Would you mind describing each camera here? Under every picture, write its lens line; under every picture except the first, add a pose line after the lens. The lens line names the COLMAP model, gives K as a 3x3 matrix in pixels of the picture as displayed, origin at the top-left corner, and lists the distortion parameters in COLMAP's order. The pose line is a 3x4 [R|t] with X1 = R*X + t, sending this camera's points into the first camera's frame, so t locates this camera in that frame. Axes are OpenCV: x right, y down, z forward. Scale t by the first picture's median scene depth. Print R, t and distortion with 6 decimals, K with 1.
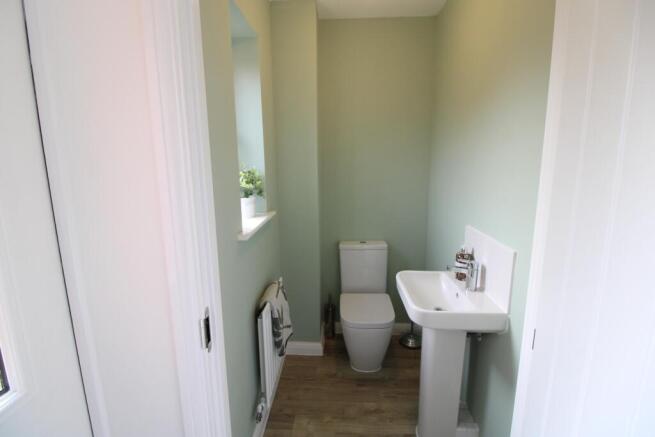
lens RADIAL K [[303.4, 0, 325.6], [0, 303.4, 219.5], [0, 0, 1]] dist [-0.008719, -0.007790]
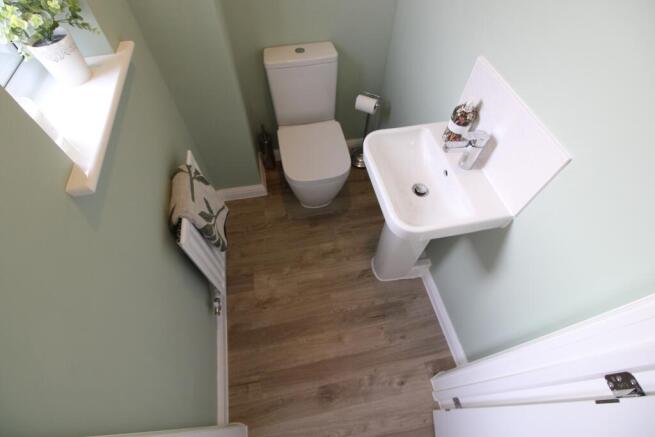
lens RADIAL K [[303.4, 0, 329.9], [0, 303.4, 222.8], [0, 0, 1]] dist [-0.008719, -0.007790]
pose [[0.967868, -0.193530, 0.160555, 0.011957], [0.025333, 0.710288, 0.703455, -0.144176], [-0.250180, -0.676784, 0.692368, 0.354353]]
